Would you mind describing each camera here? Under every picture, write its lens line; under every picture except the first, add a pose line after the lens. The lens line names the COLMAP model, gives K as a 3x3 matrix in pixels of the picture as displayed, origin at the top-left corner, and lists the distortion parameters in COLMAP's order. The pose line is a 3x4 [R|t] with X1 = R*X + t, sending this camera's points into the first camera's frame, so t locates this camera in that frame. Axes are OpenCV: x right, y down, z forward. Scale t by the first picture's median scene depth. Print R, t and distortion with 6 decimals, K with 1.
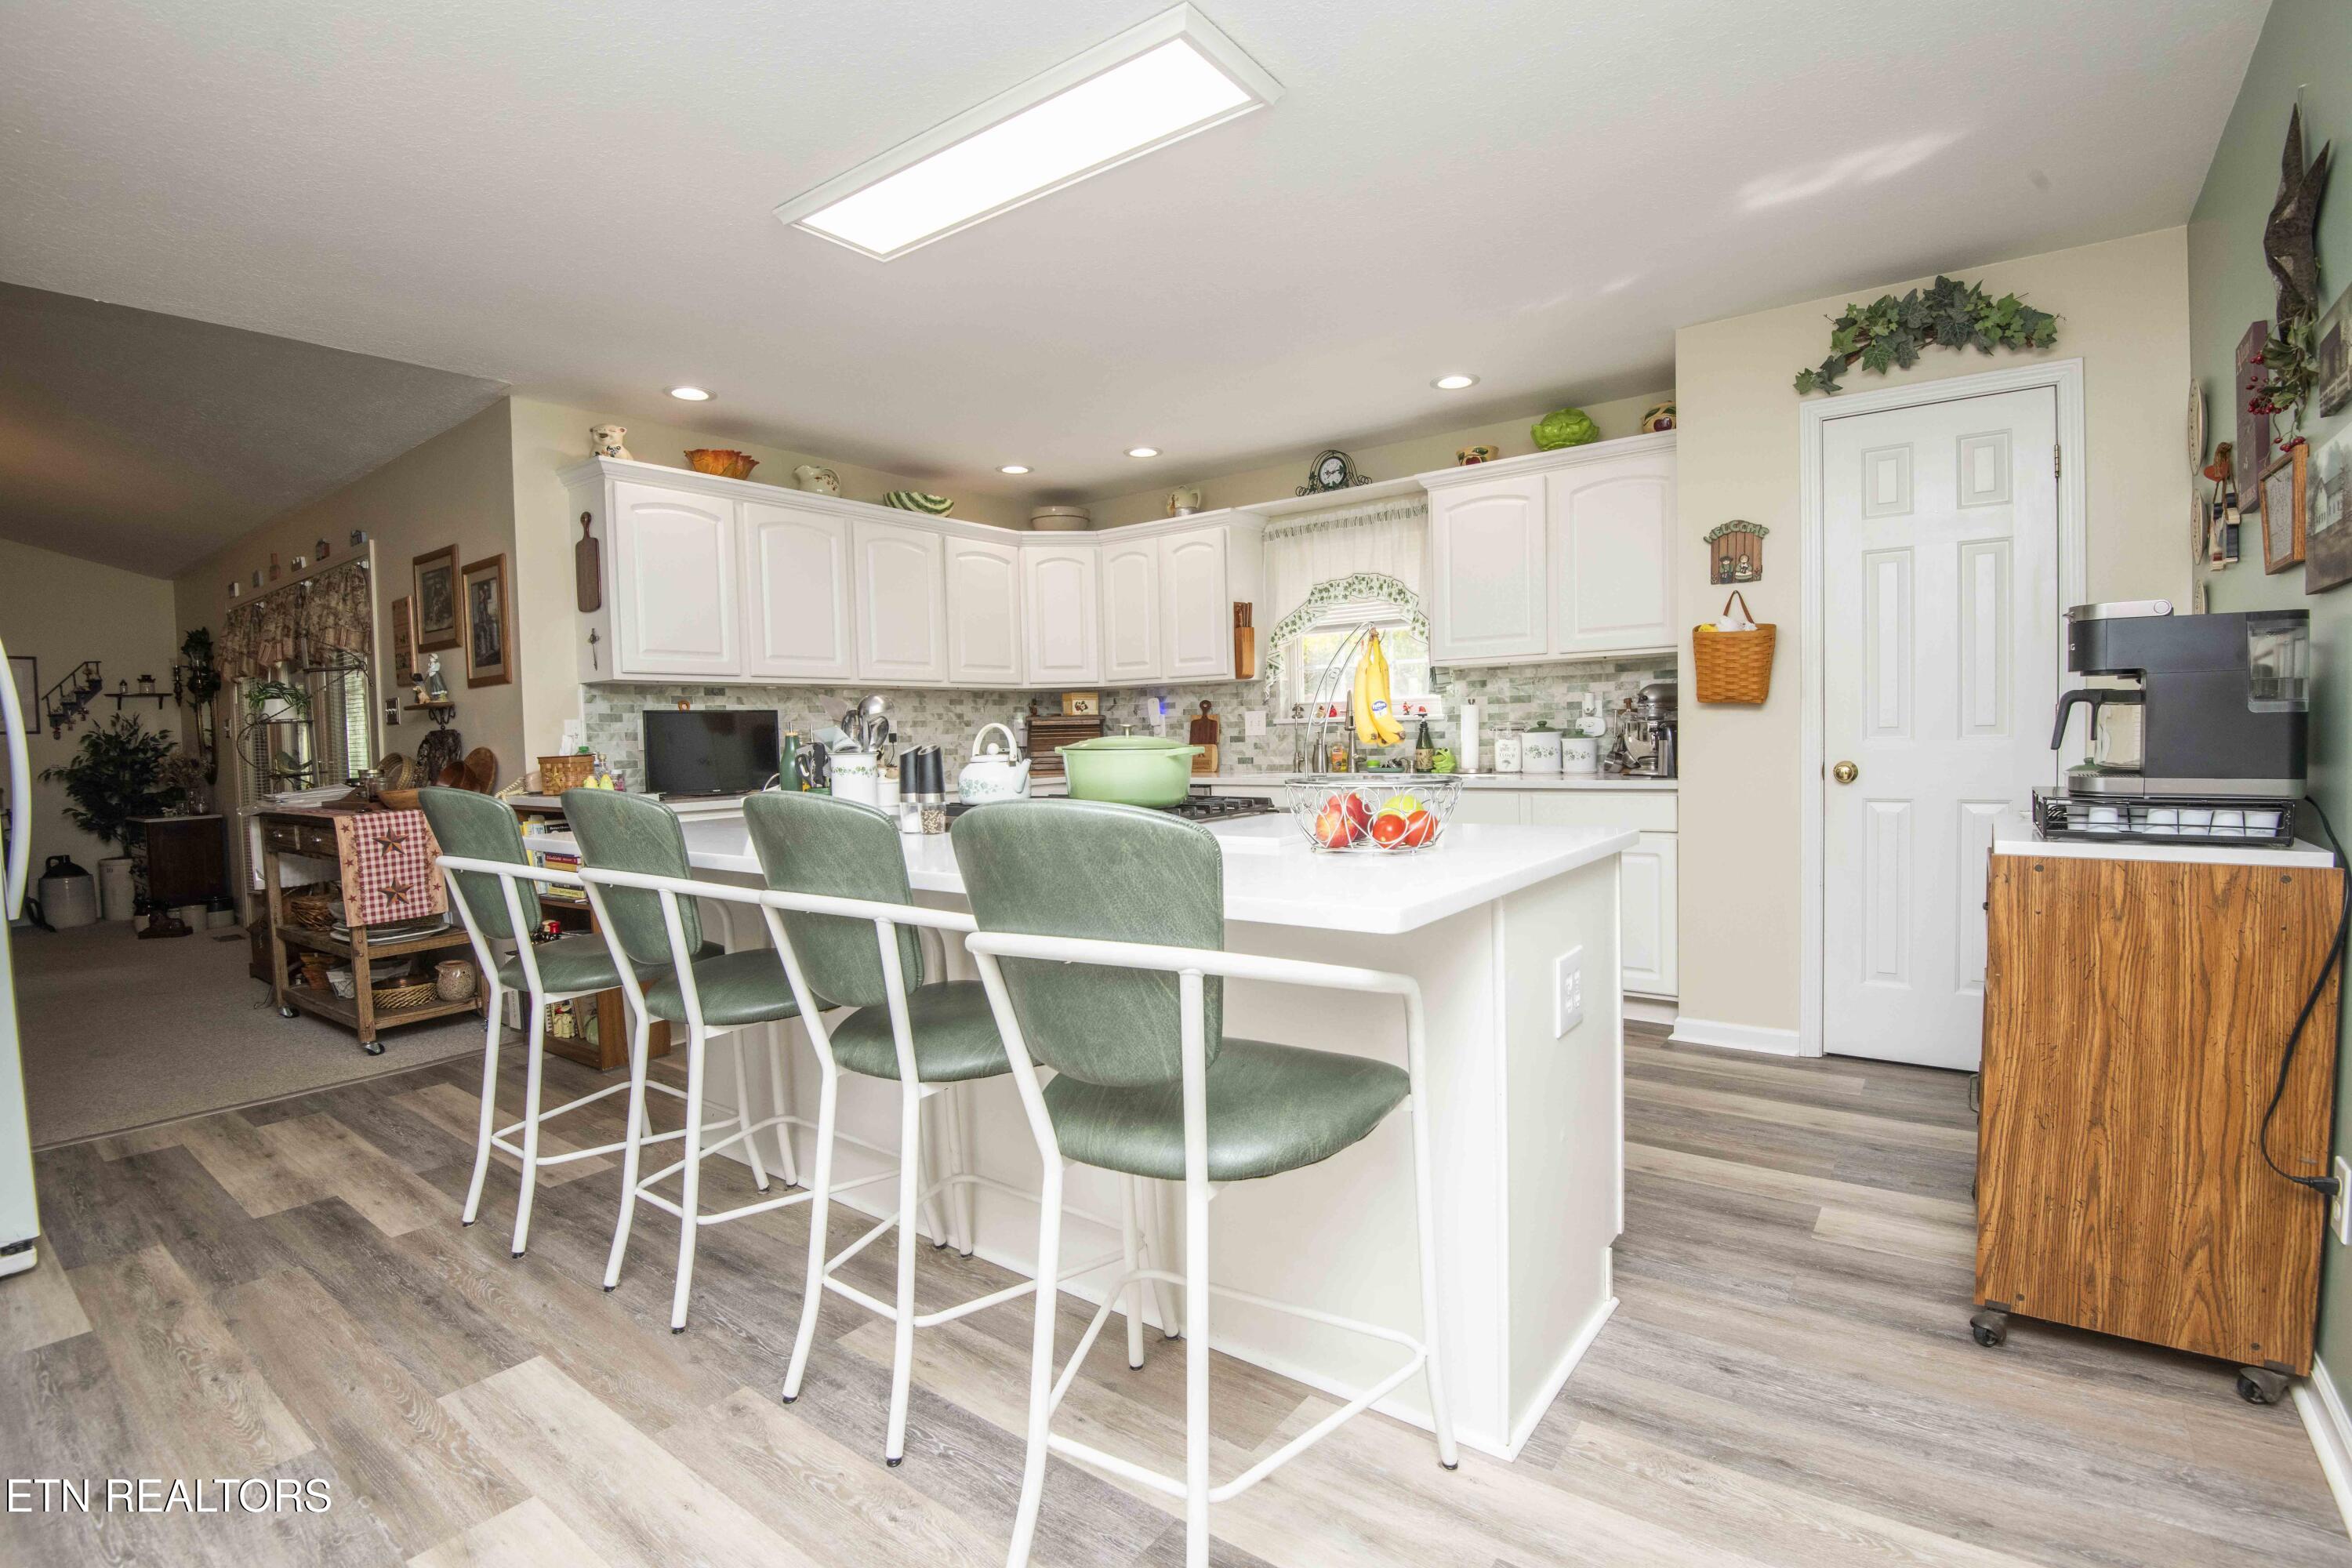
lens RADIAL K [[1090.0, 0, 1167.2], [0, 1090.0, 784.2], [0, 0, 1]] dist [-0.031256, -0.004317]
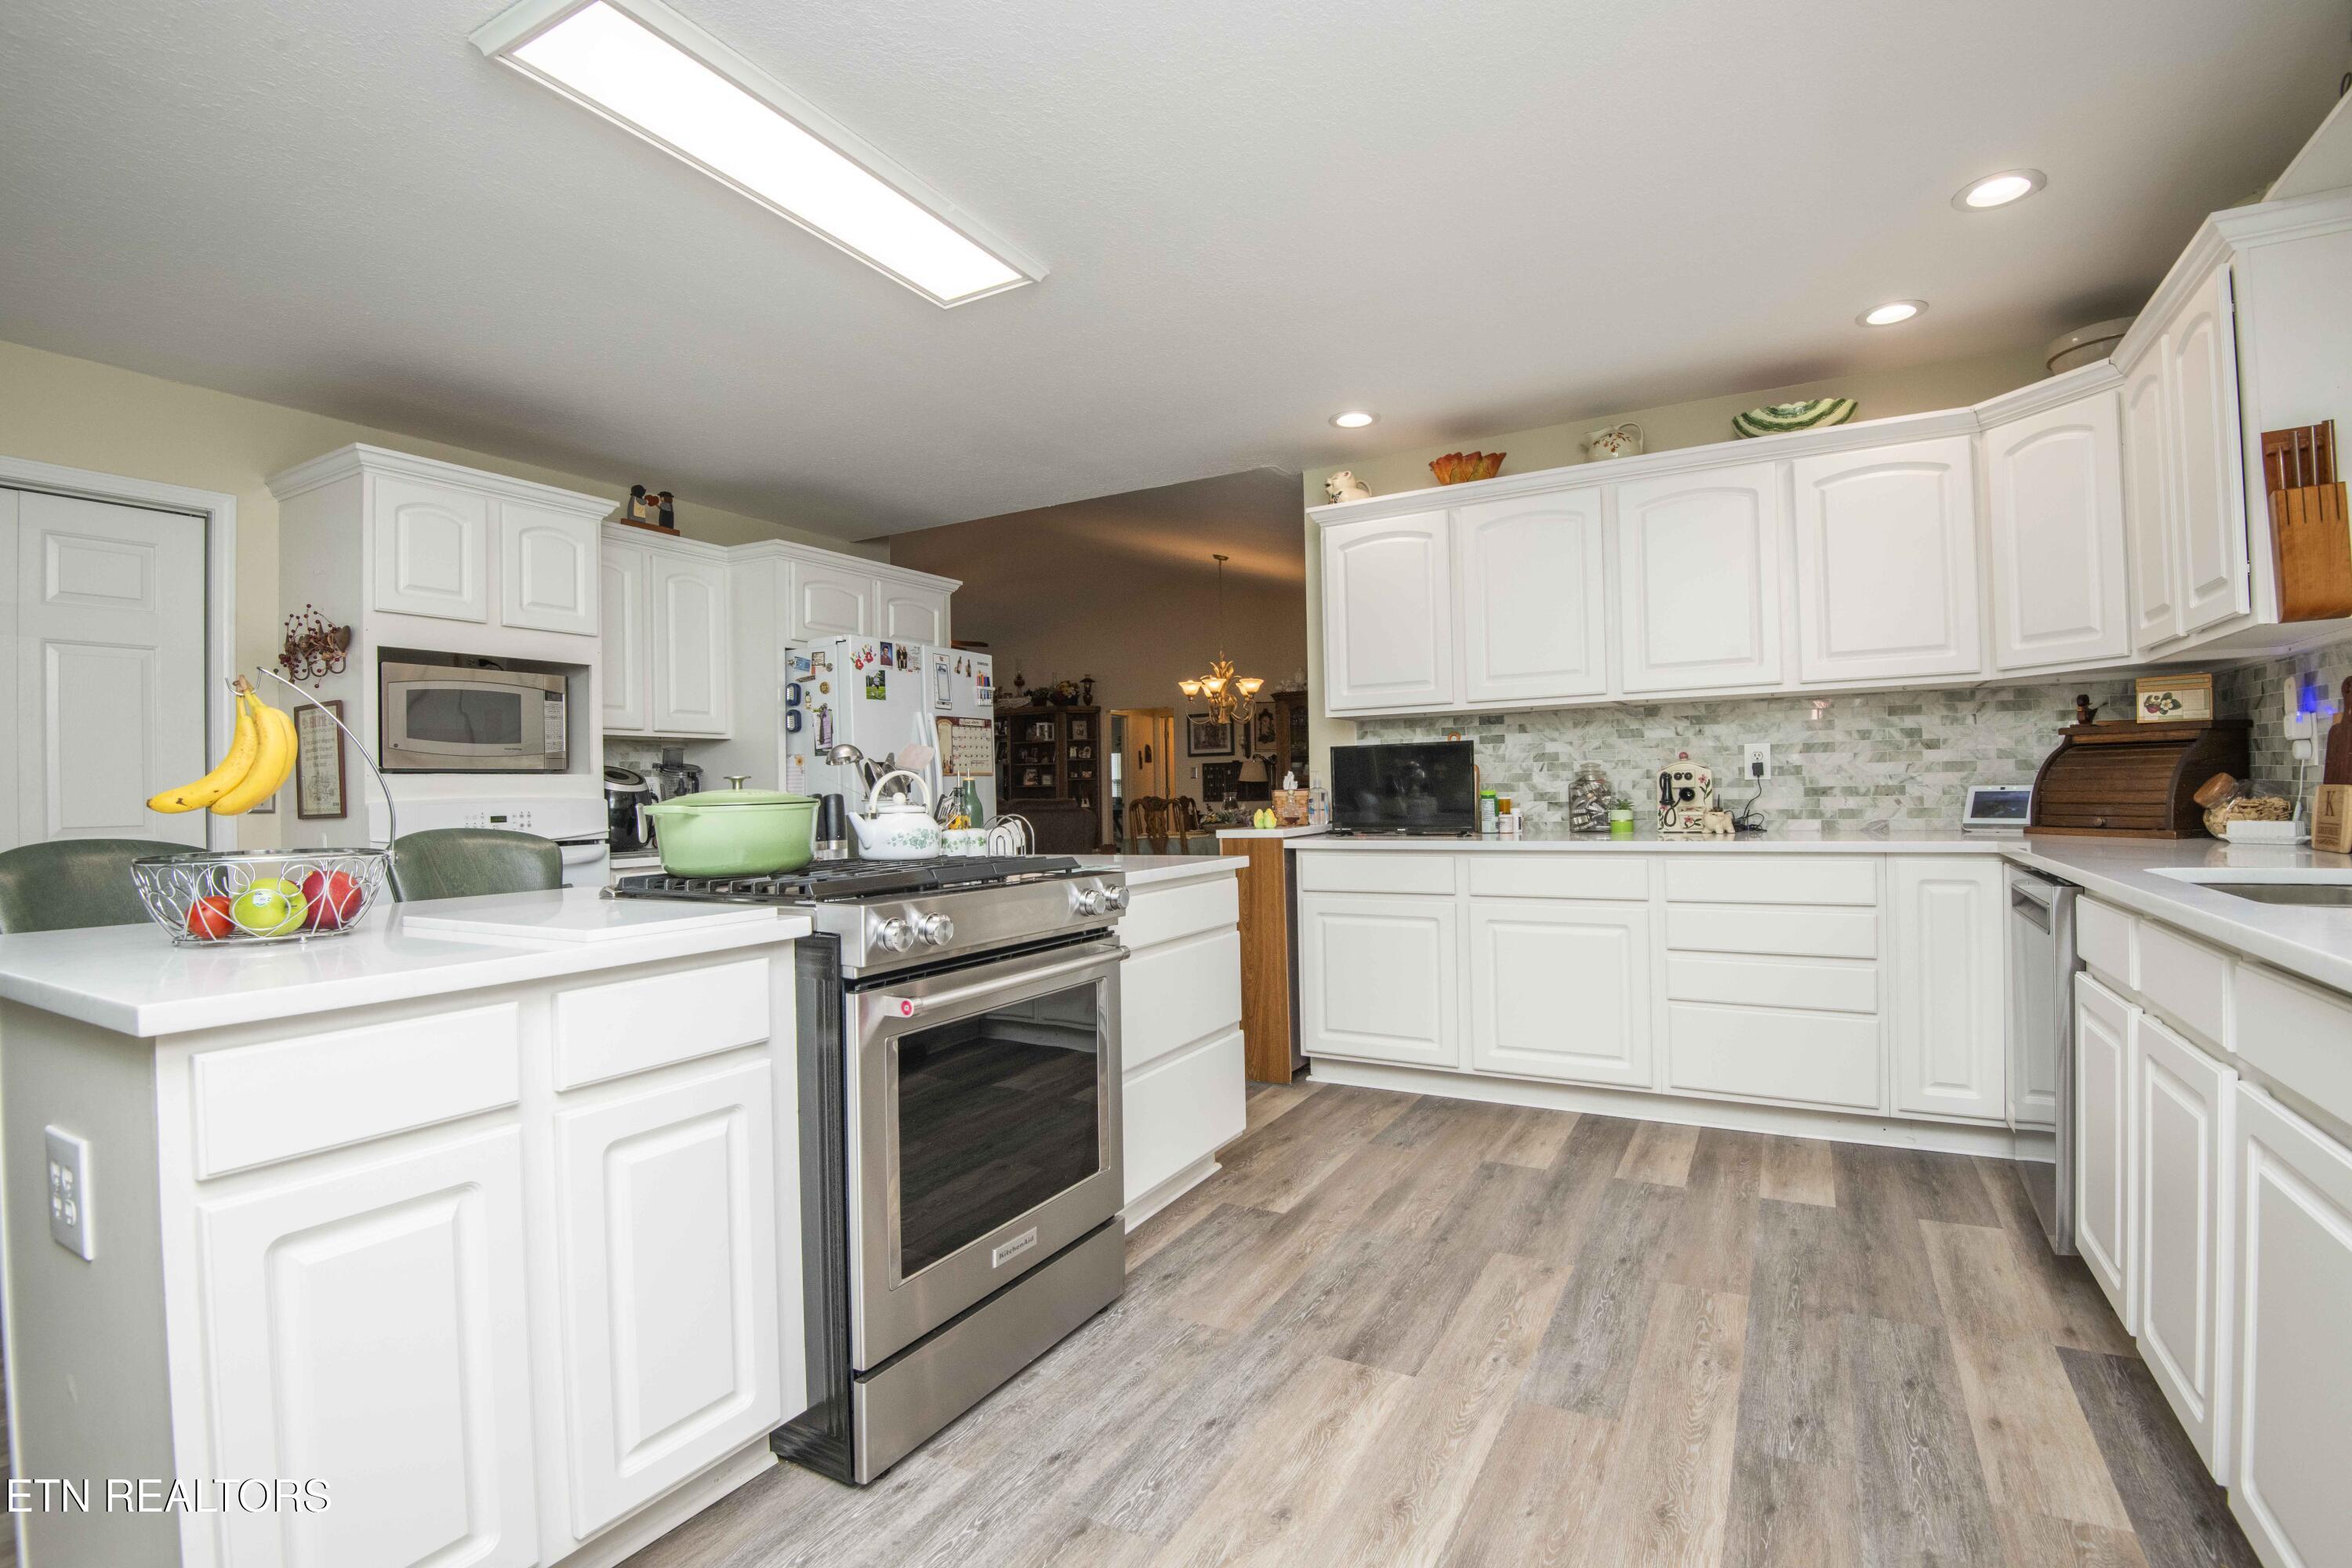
lens RADIAL K [[1090.0, 0, 1166.8], [0, 1090.0, 773.5], [0, 0, 1]] dist [-0.031256, -0.004317]
pose [[0.128639, 0.005422, -0.991677, 0.278816], [-0.027927, 0.999608, 0.001843, -0.022602], [0.991298, 0.027458, 0.128740, 0.395921]]
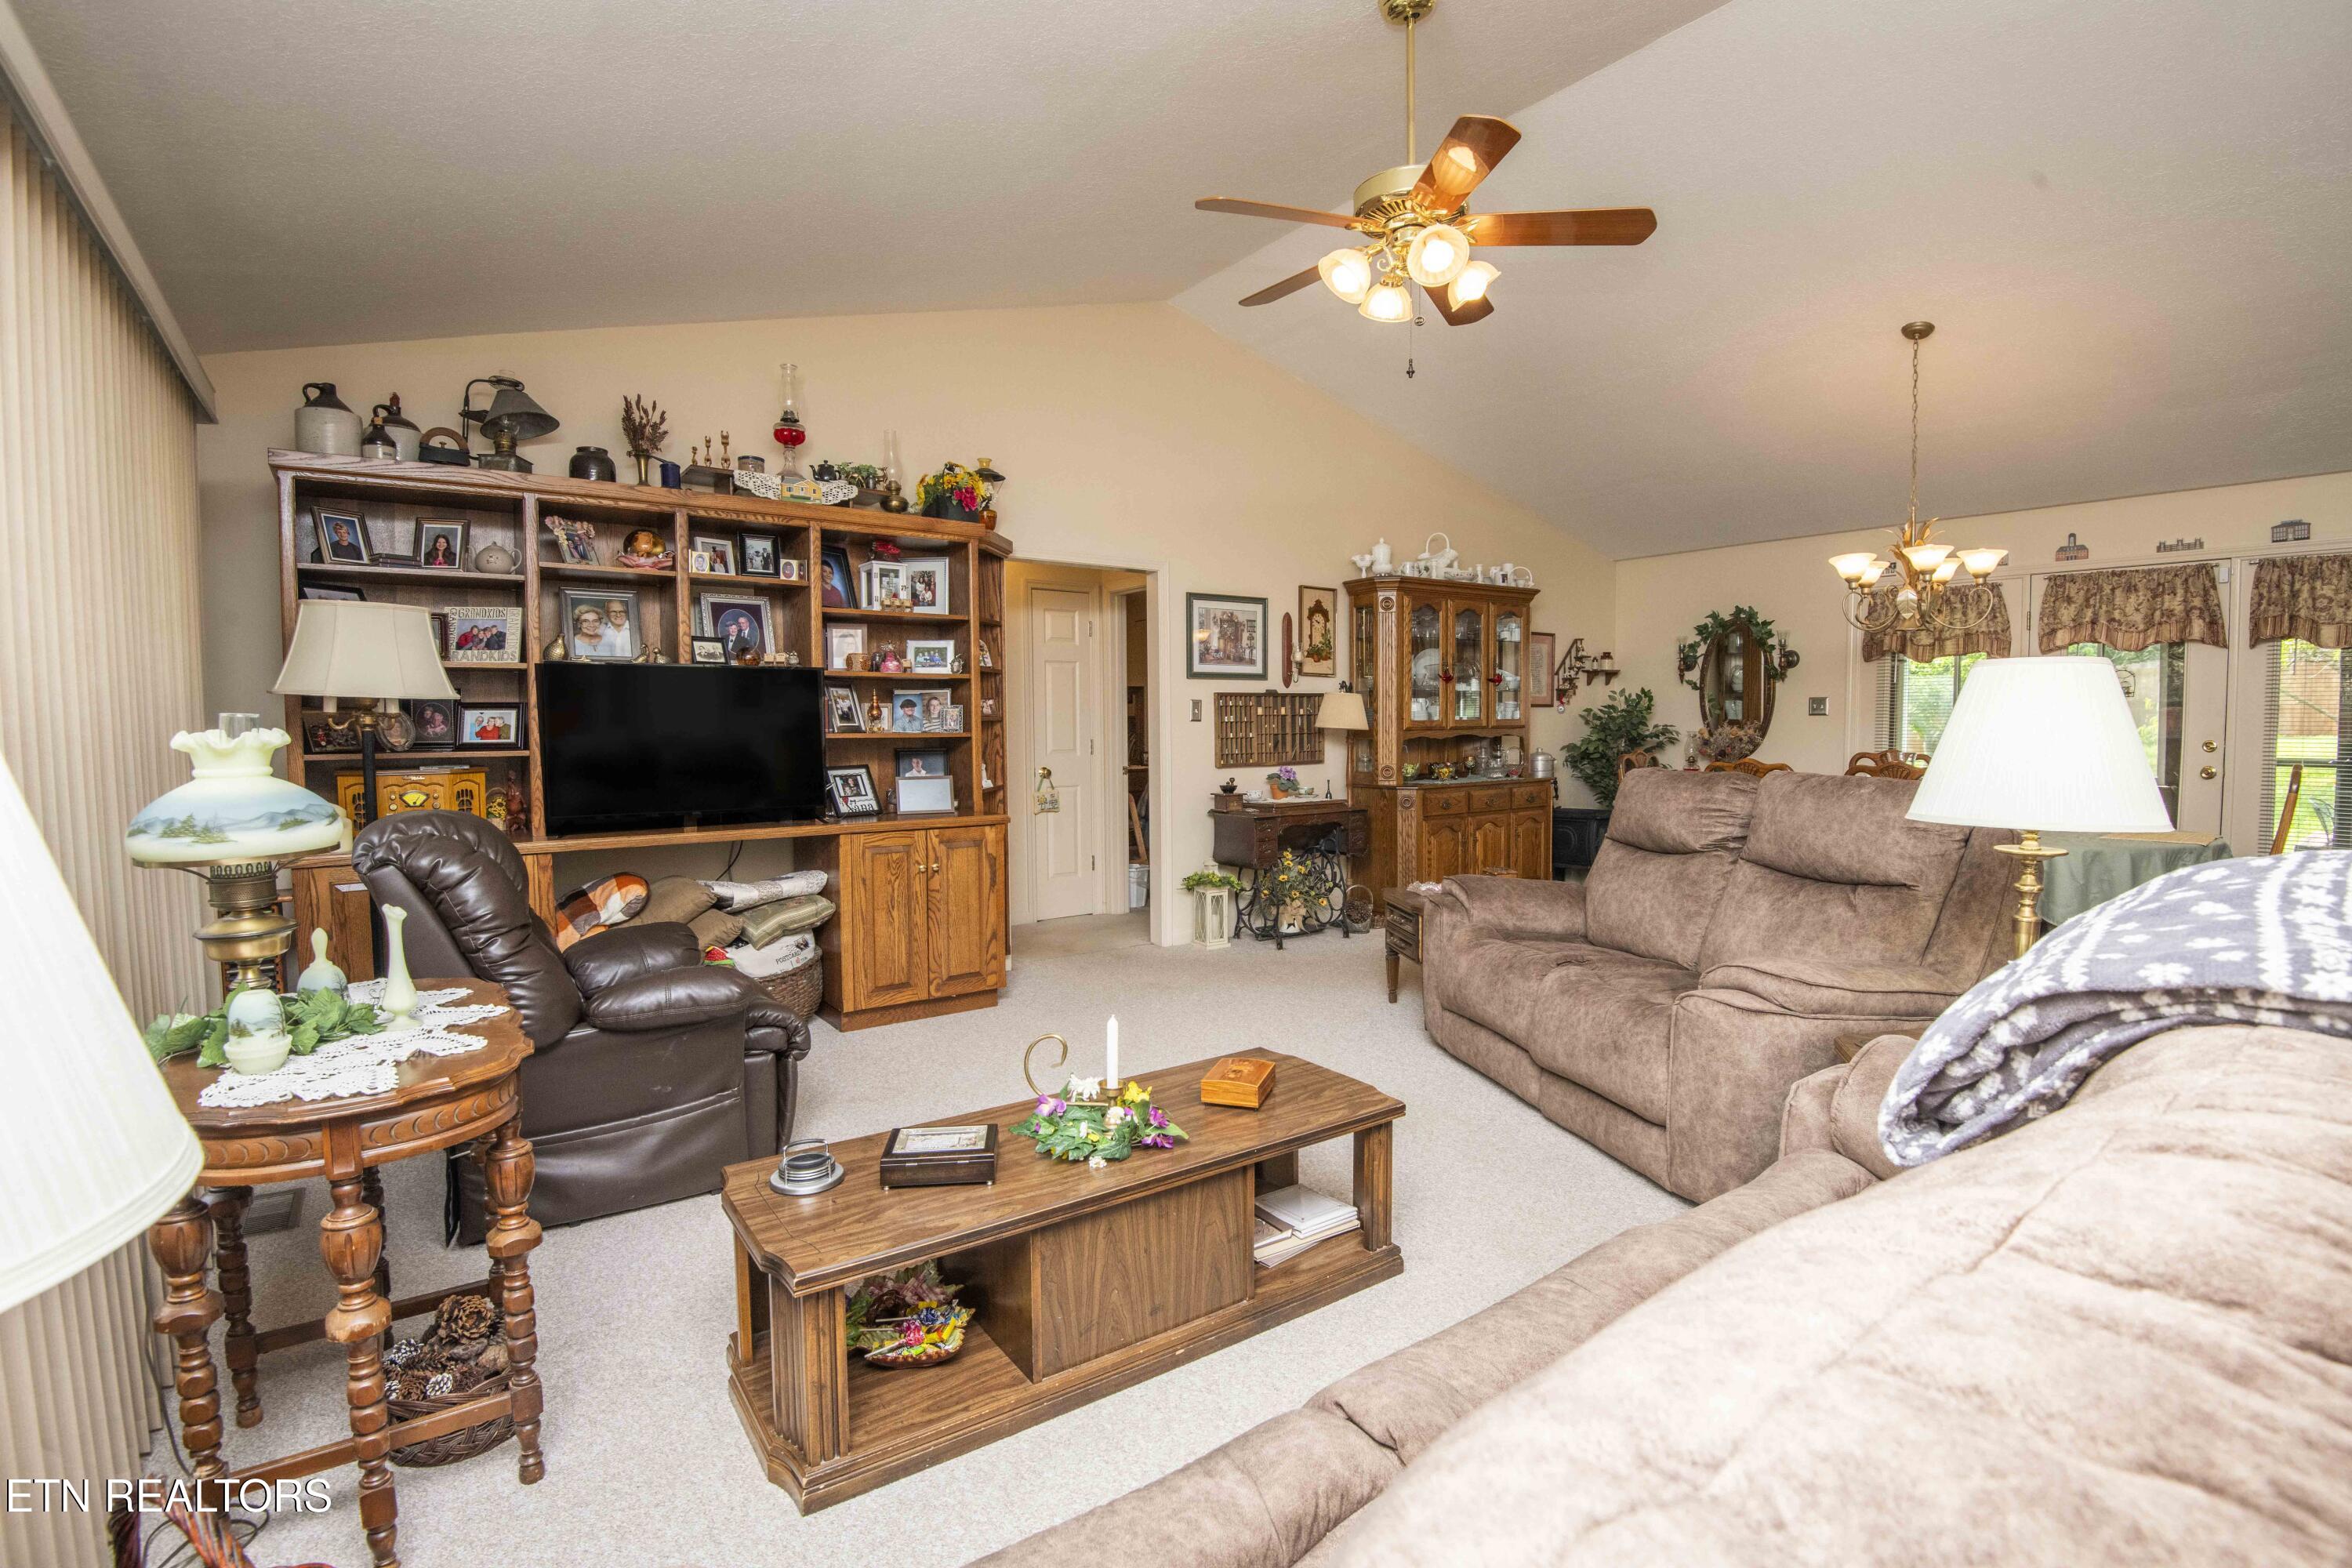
lens RADIAL K [[1090.0, 0, 1171.9], [0, 1090.0, 800.0], [0, 0, 1]] dist [-0.031256, -0.004317]
pose [[0.952007, 0.031186, -0.304484, -1.098304], [-0.025102, 0.999400, 0.023876, 0.026622], [0.305046, -0.015087, 0.952218, -0.136850]]
